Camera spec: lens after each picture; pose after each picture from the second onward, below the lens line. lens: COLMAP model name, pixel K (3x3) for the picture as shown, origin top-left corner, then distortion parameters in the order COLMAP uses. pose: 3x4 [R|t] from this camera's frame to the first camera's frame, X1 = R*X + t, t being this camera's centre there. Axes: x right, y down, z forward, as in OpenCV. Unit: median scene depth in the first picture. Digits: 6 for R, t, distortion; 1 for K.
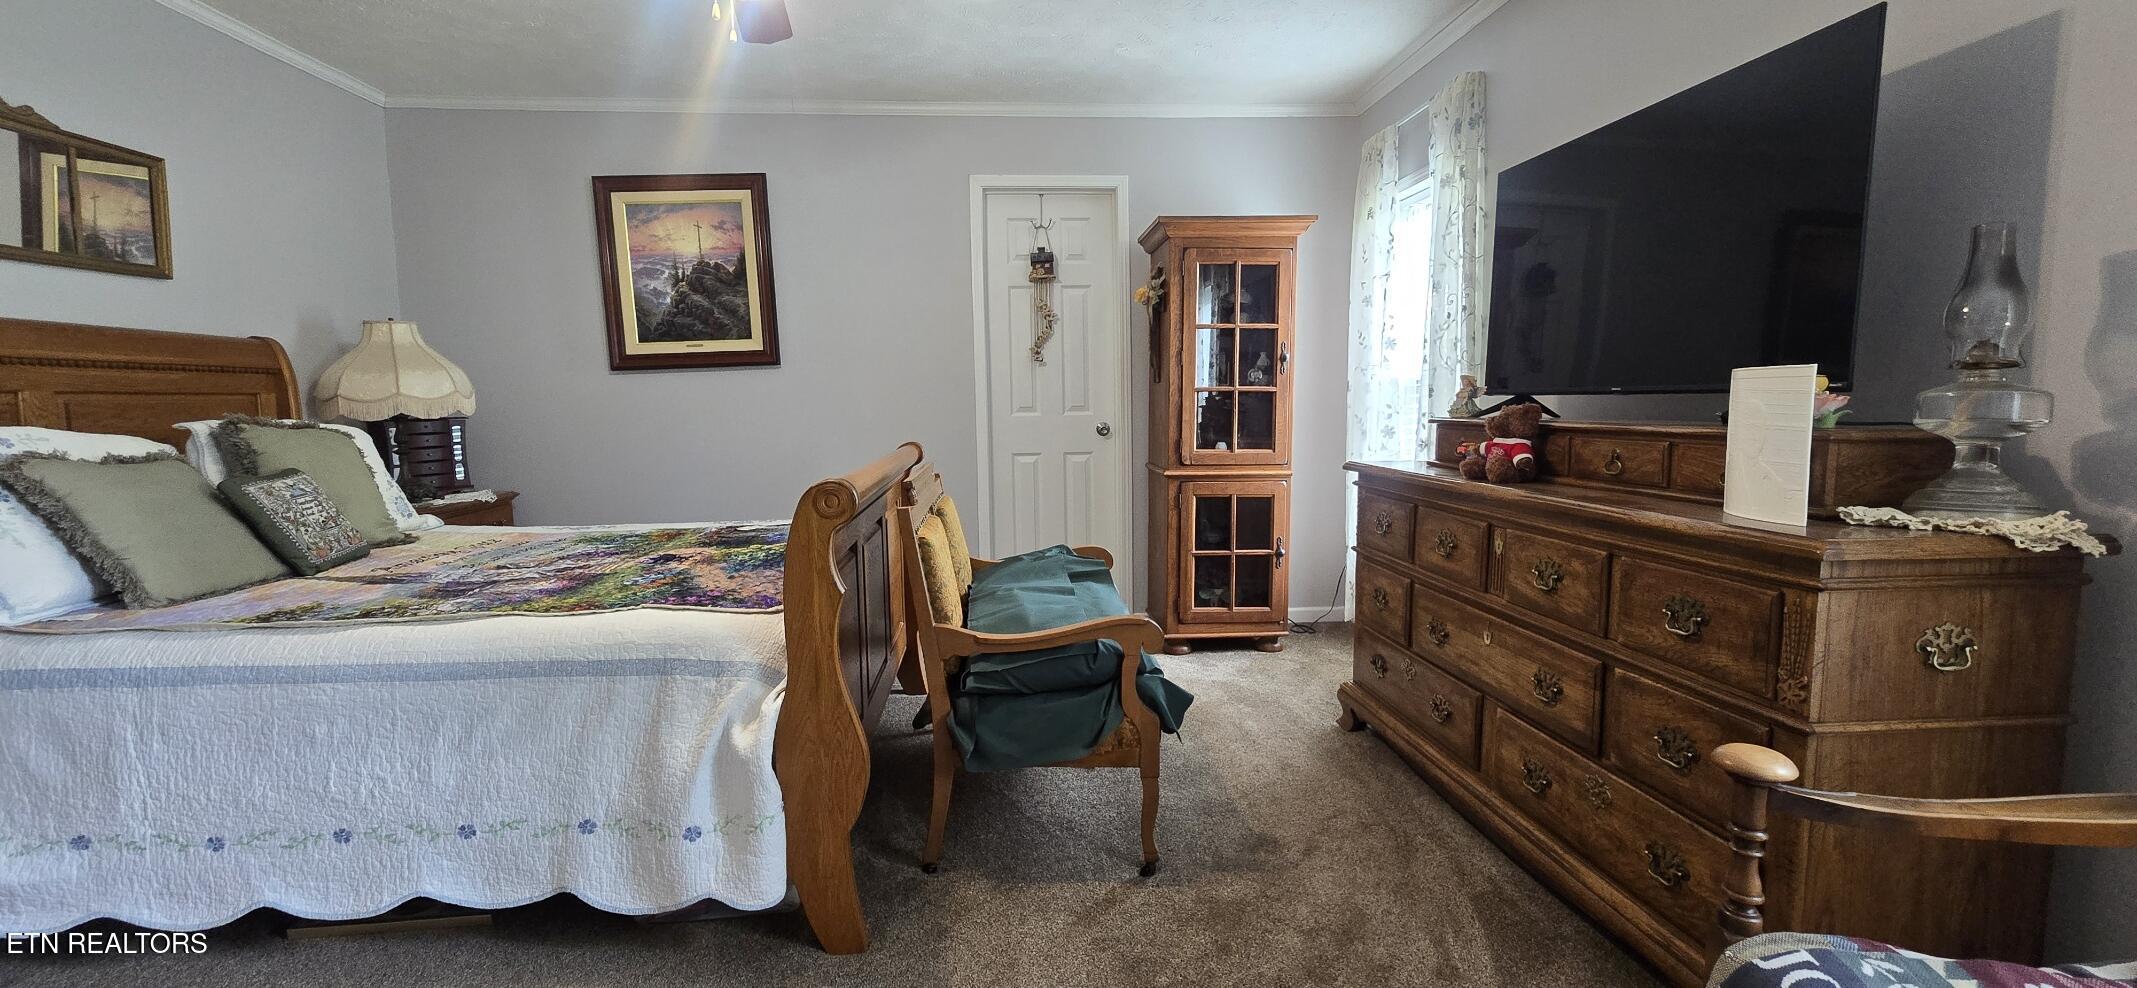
lens RADIAL K [[876.0, 0, 1064.7], [0, 876.0, 496.9], [0, 0, 1]] dist [-0.005691, 0.002076]
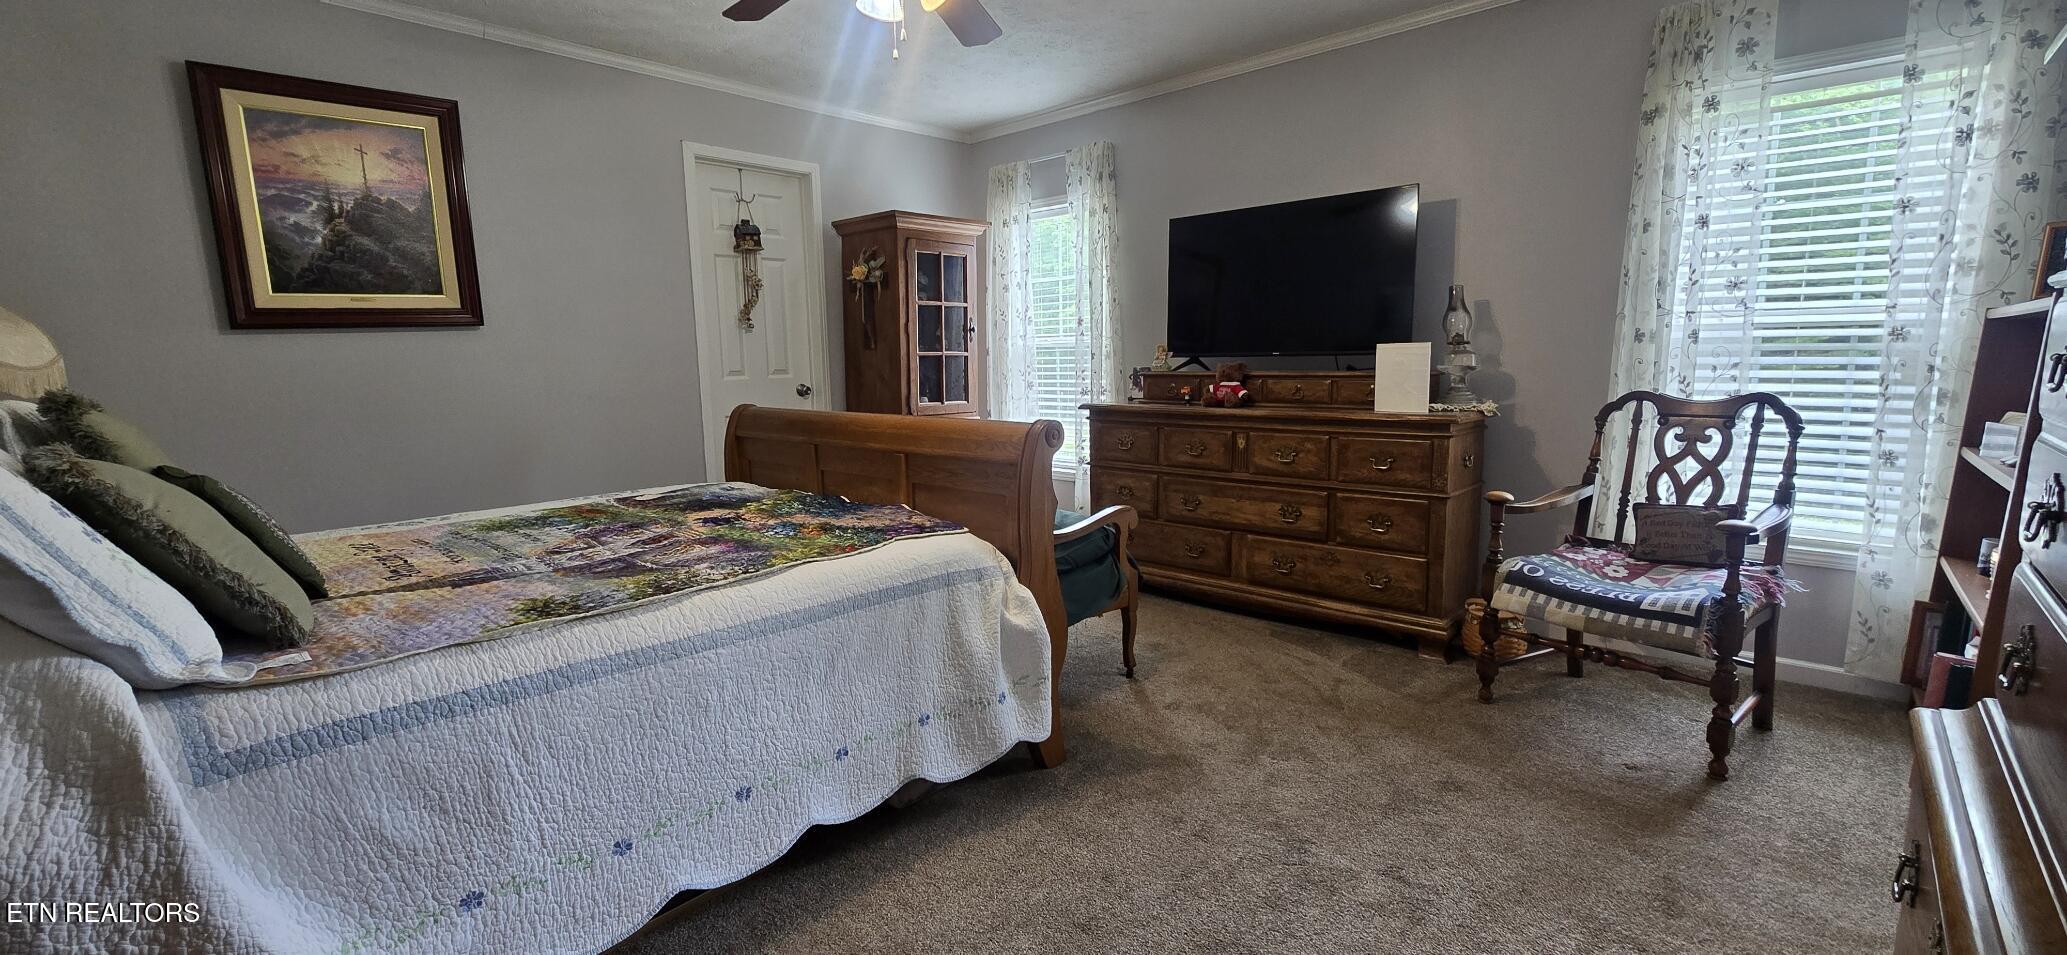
lens RADIAL K [[847.3, 0, 1017.2], [0, 847.3, 474.6], [0, 0, 1]] dist [-0.005691, 0.002076]
pose [[0.740933, -0.095094, 0.664812, -0.525738], [0.081776, 0.995333, 0.051232, -0.002878], [-0.666581, 0.016406, 0.745252, 0.020105]]
